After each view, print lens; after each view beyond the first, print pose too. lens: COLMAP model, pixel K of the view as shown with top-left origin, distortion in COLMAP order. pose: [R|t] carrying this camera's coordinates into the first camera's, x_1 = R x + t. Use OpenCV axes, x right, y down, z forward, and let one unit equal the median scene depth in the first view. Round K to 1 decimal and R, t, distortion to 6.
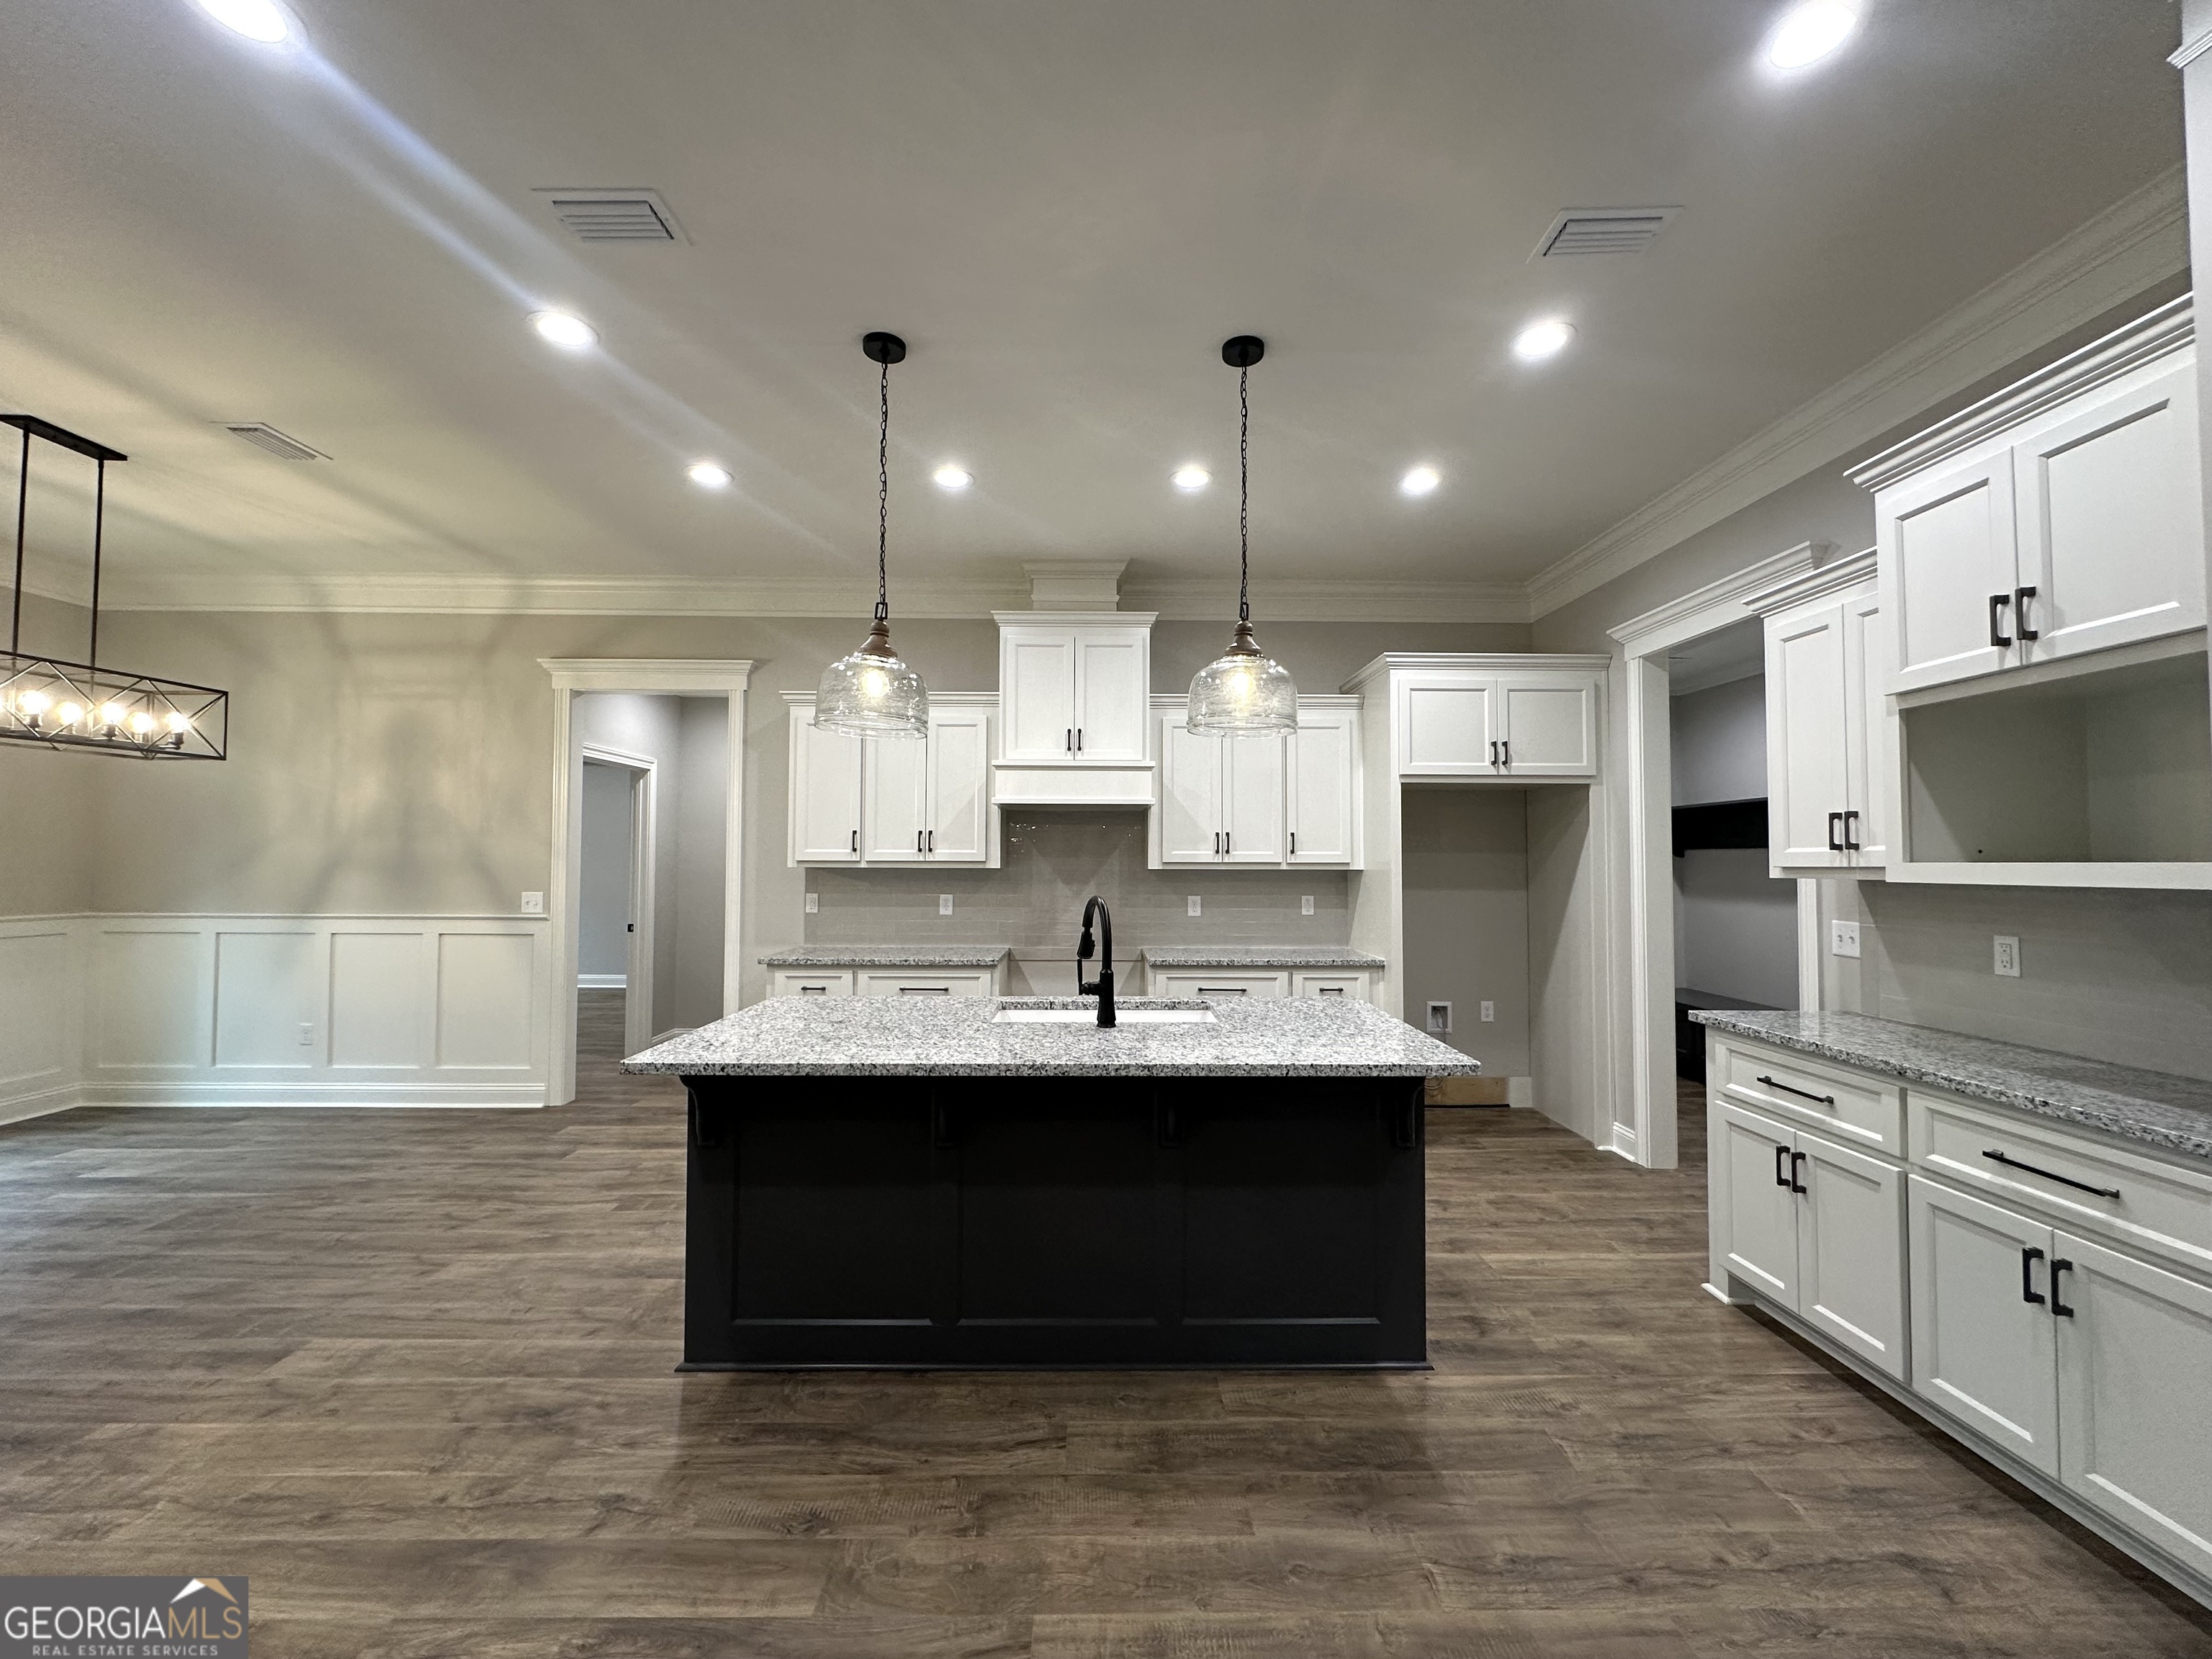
lens RADIAL K [[883.6, 0, 1100.9], [0, 883.6, 833.5], [0, 0, 1]] dist [-0.004583, 0.001208]
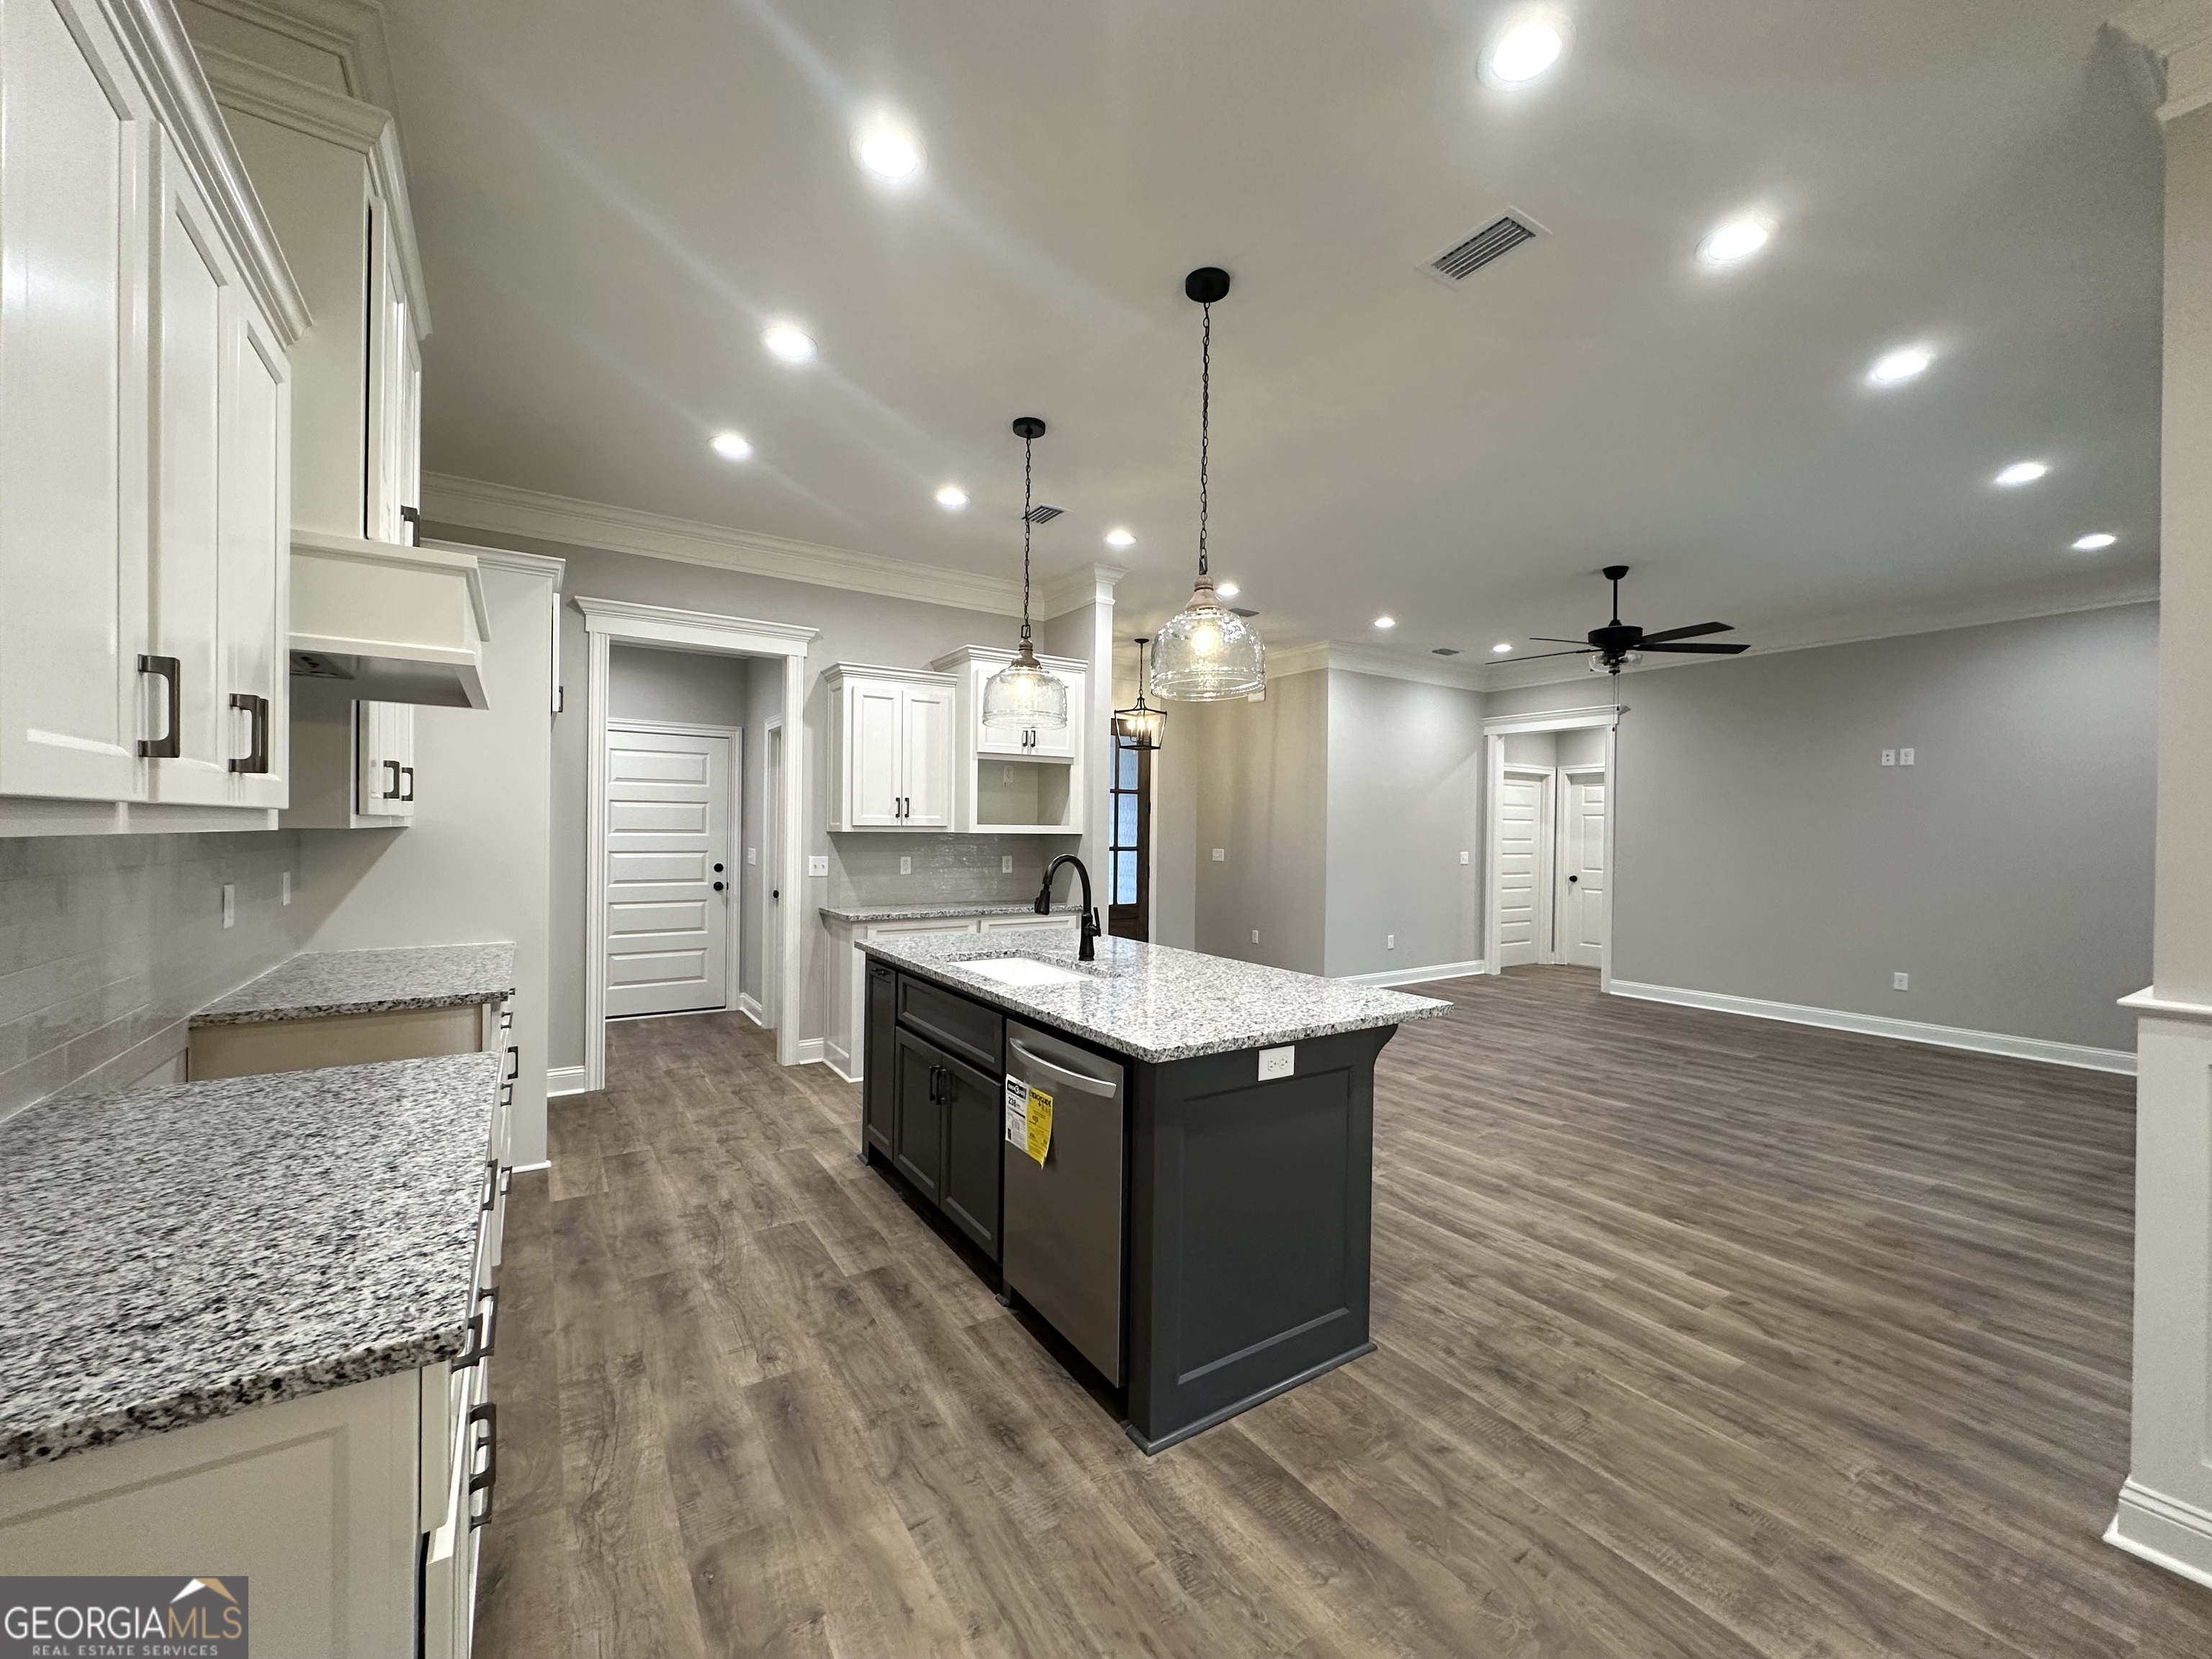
lens RADIAL K [[883.6, 0, 1103.6], [0, 883.6, 828.0], [0, 0, 1]] dist [-0.004583, 0.001208]
pose [[-0.543132, -0.009863, 0.839589, -0.732144], [-0.040349, 0.999082, -0.014365, 0.035200], [-0.838677, -0.041678, -0.543032, 1.167853]]
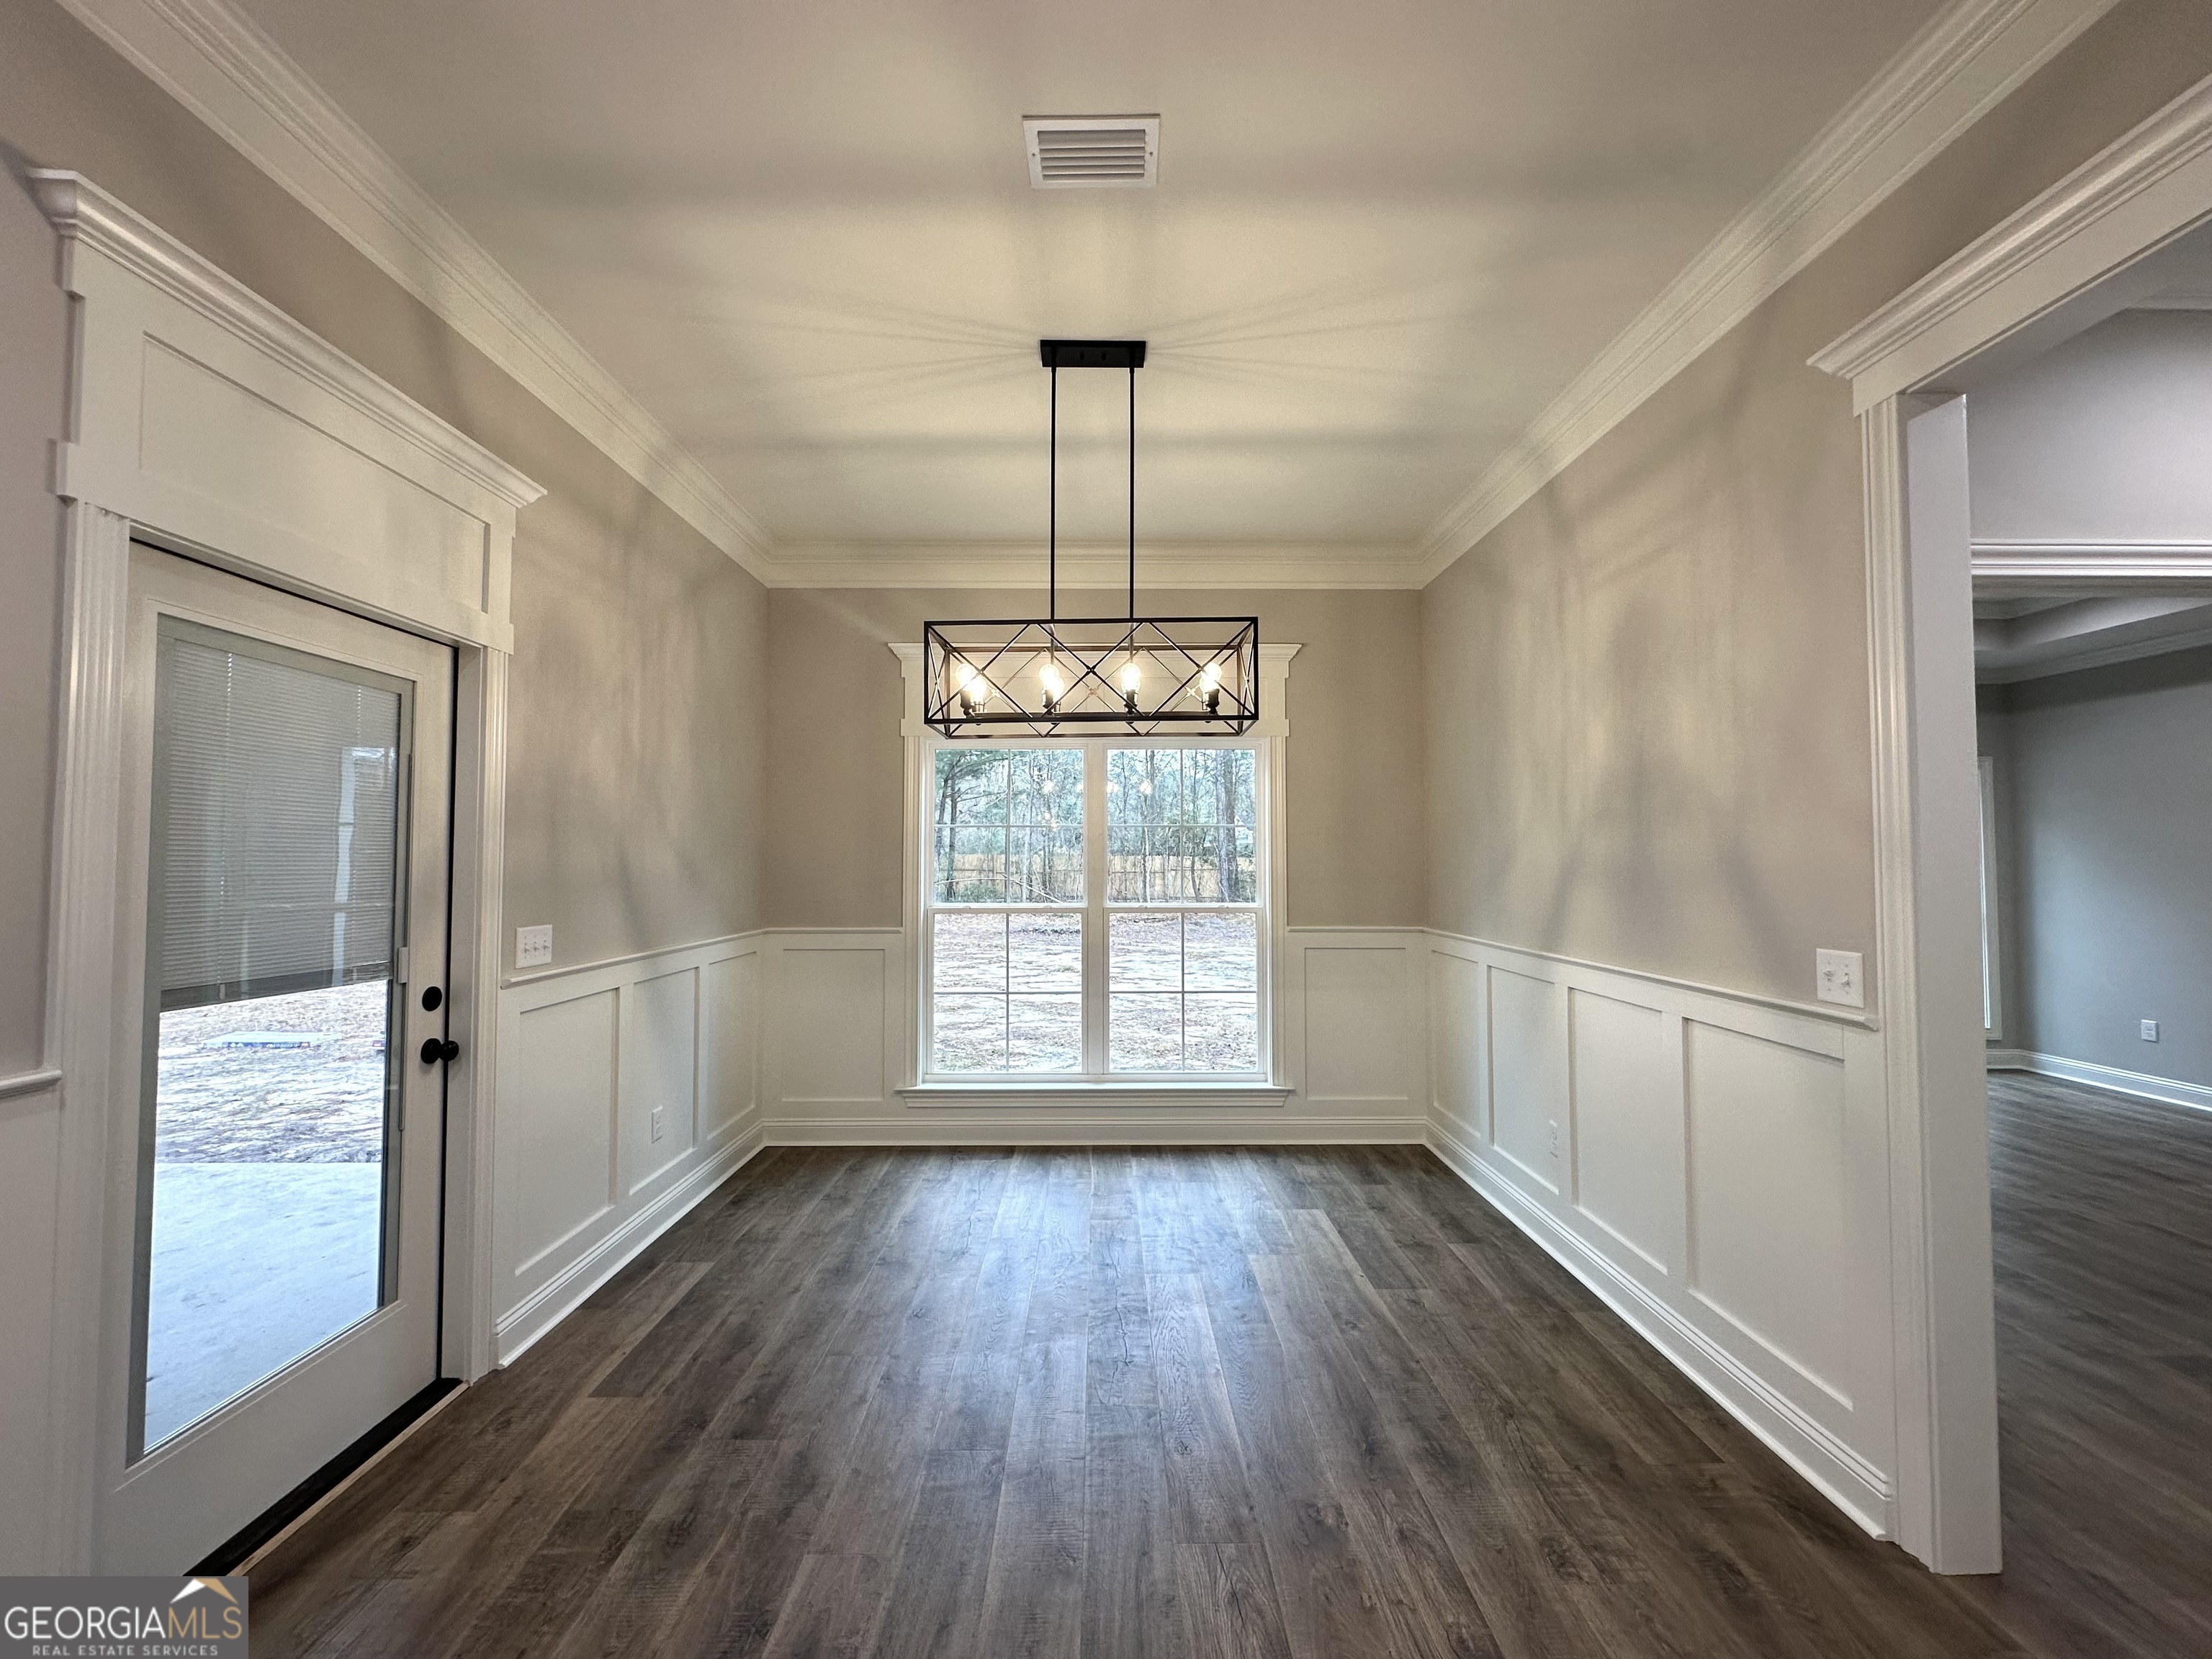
lens RADIAL K [[883.6, 0, 1100.9], [0, 883.6, 833.3], [0, 0, 1]] dist [-0.004583, 0.001208]
pose [[-0.001508, -0.036329, -0.999339, -0.338385], [0.031979, 0.998827, -0.036359, 0.024206], [0.999487, -0.032013, -0.000345, 0.906597]]
